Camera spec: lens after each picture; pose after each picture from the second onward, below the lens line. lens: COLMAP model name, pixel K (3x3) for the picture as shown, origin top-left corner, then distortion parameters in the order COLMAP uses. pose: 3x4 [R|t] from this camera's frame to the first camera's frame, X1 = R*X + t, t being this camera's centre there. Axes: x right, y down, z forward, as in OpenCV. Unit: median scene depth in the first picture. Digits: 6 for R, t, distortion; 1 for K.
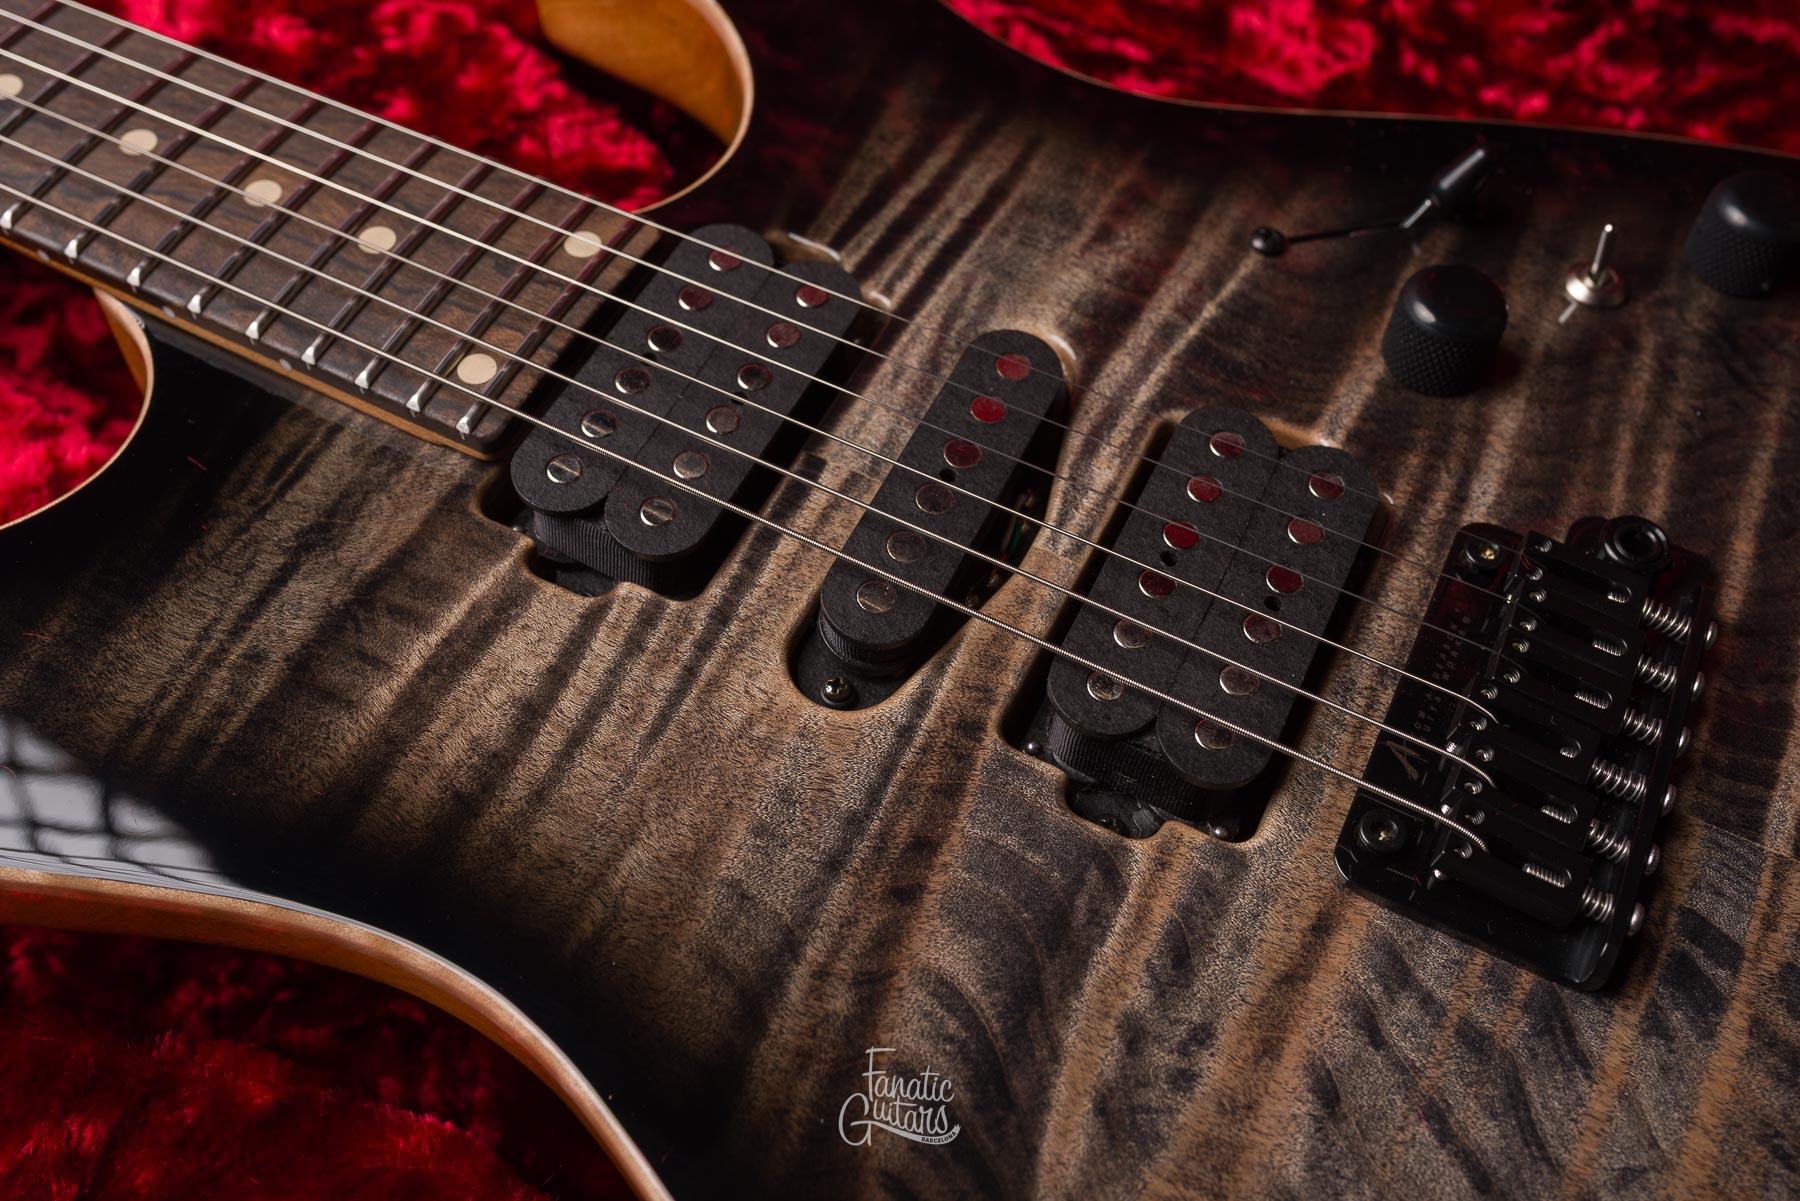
lens RADIAL K [[1811.2, 0, 898.3], [0, 1811.2, 598.4], [0, 0, 1]] dist [-0.000635, -0.003849]
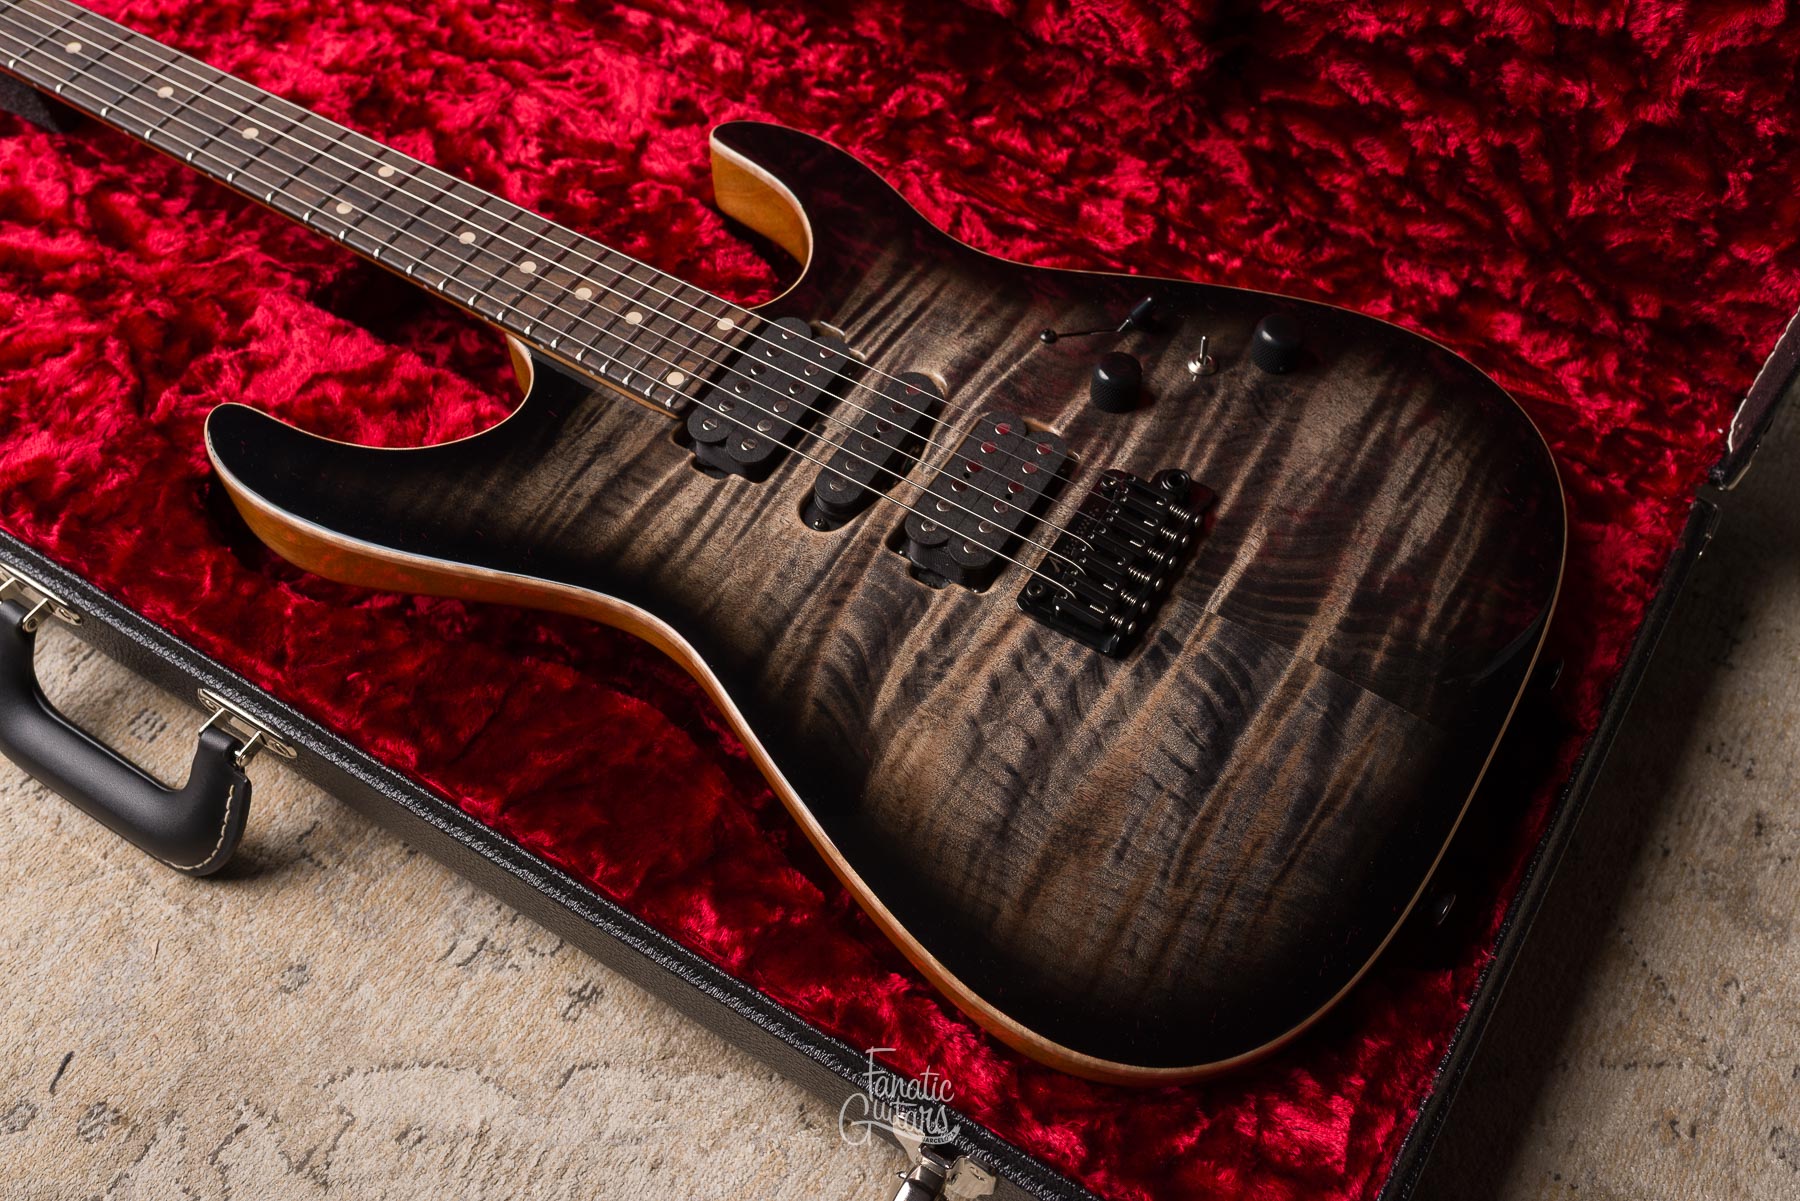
lens RADIAL K [[1742.2, 0, 898.8], [0, 1742.2, 601.1], [0, 0, 1]] dist [-0.003829, 0.003292]
pose [[0.994995, 0.058725, -0.080850, 0.240233], [-0.059013, 0.998257, -0.001174, 0.138311], [0.080640, 0.005939, 0.996726, -1.158178]]
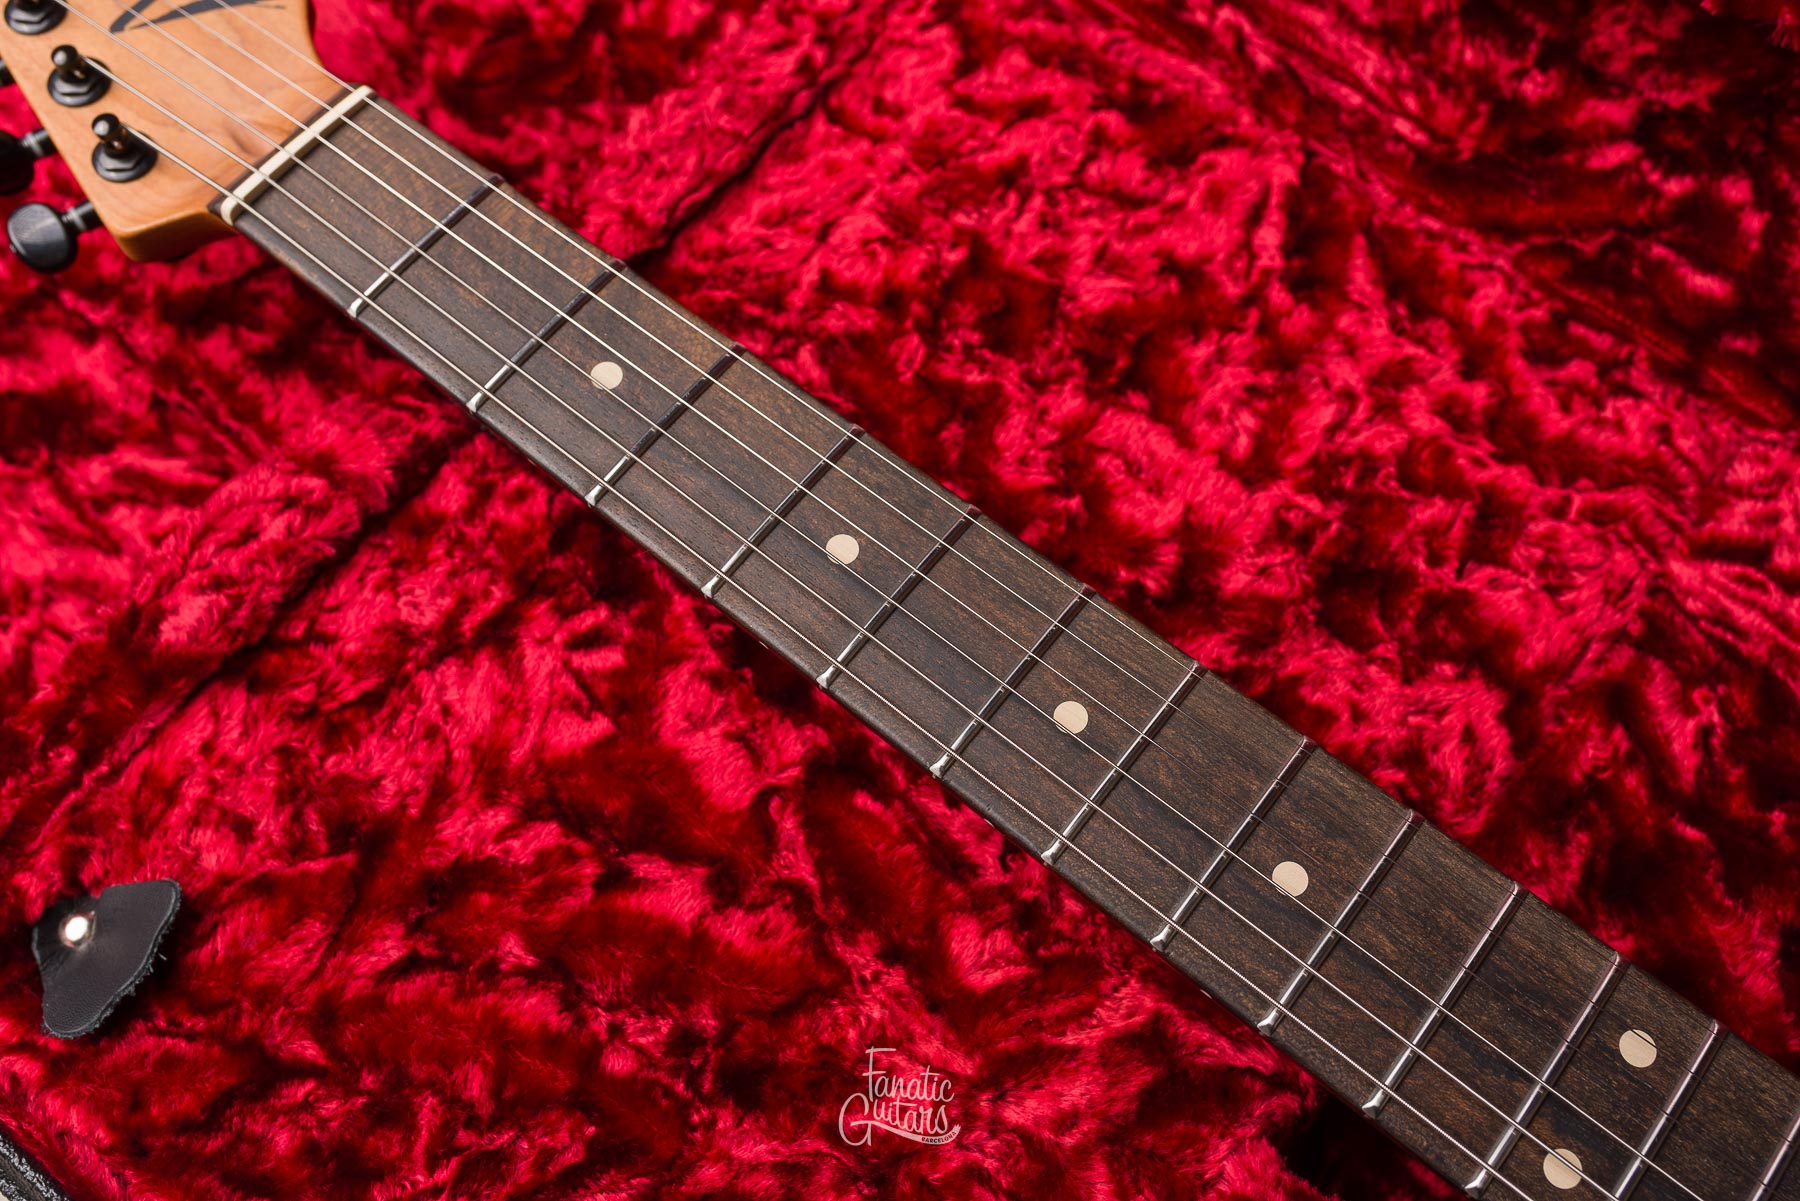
lens RADIAL K [[1791.9, 0, 899.9], [0, 1791.9, 599.5], [0, 0, 1]] dist [0.002444, -0.006807]
pose [[0.974934, 0.184563, -0.124261, -1.028582], [-0.160069, 0.969722, 0.184439, -0.789315], [0.154540, -0.159926, 0.974957, 0.149666]]
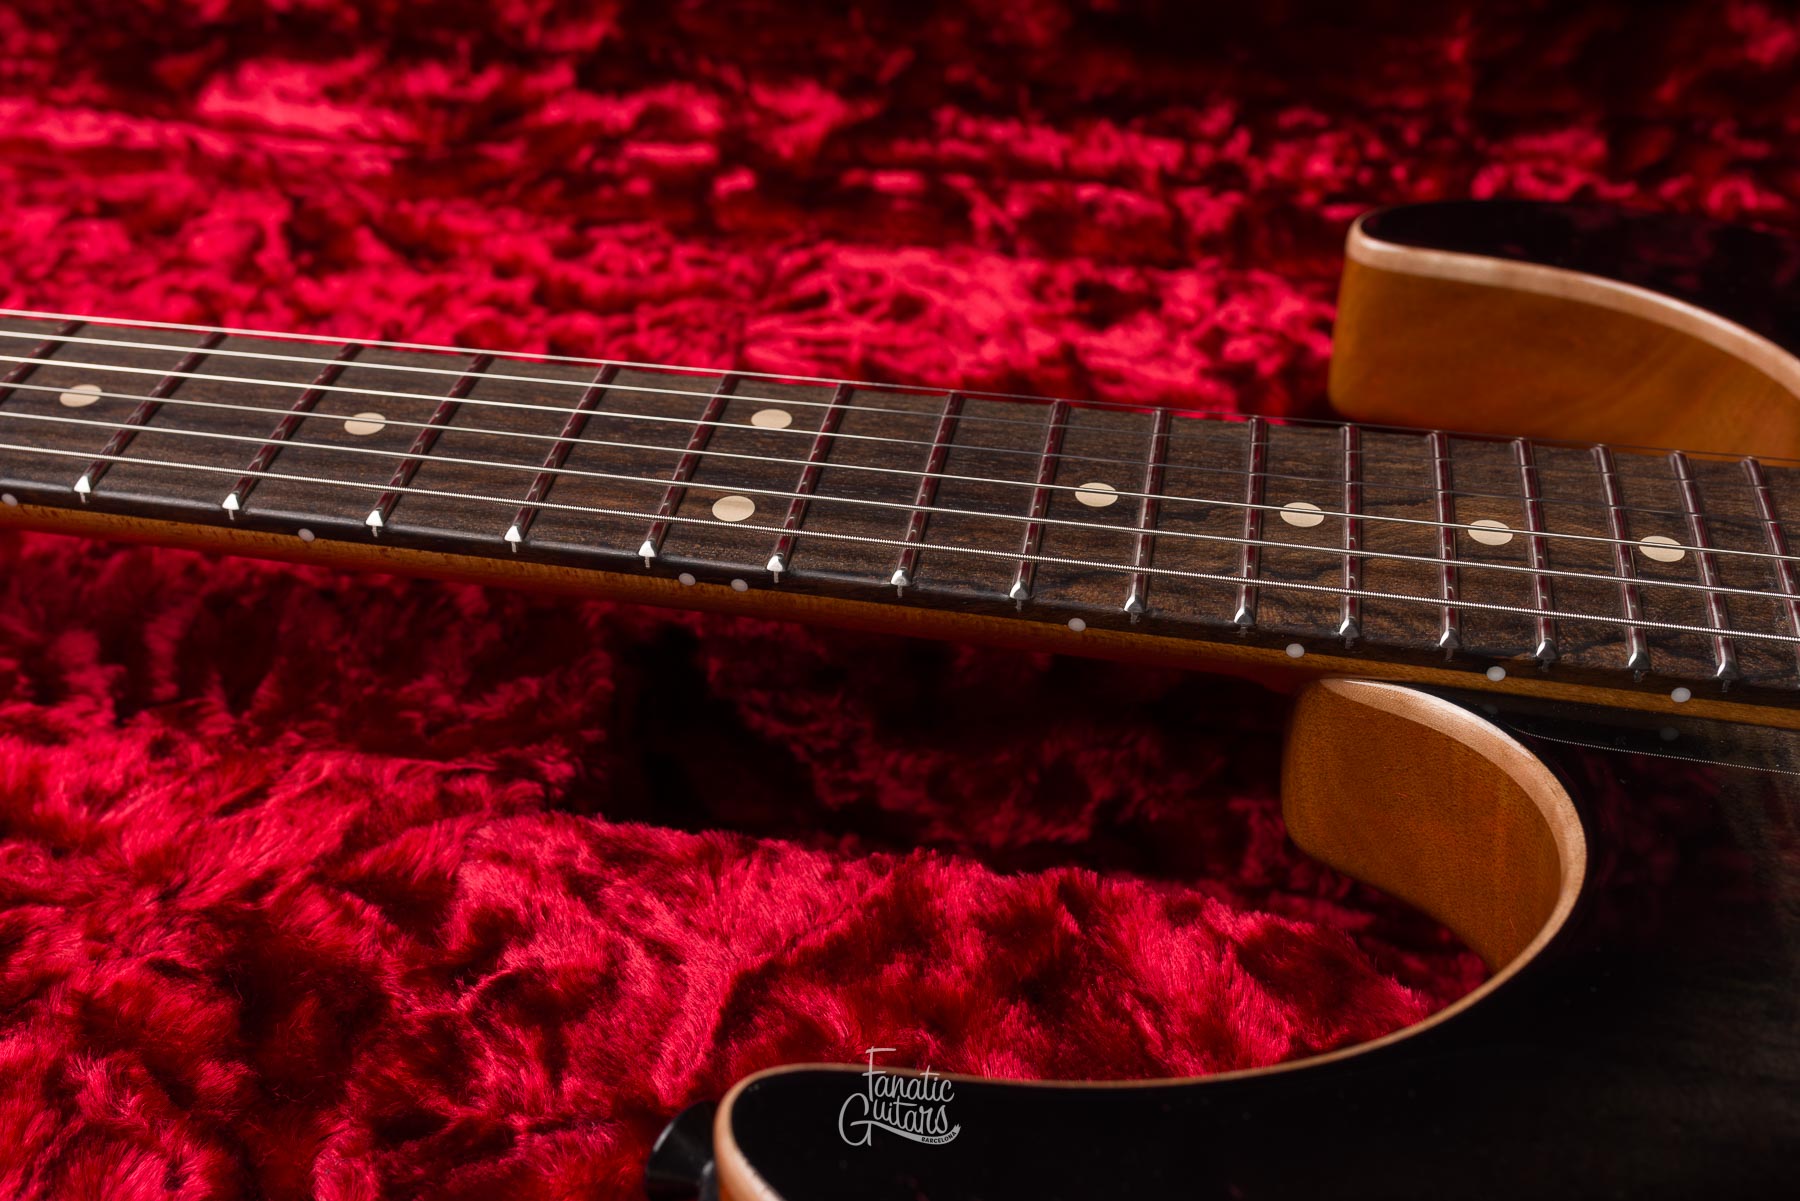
lens RADIAL K [[2043.4, 0, 897.2], [0, 2043.4, 602.0], [0, 0, 1]] dist [0.009553, -0.003070]
pose [[0.960204, -0.203509, 0.191290, -0.858968], [0.253033, 0.923811, -0.287310, 0.006467], [-0.118245, 0.324279, 0.938542, 0.176415]]
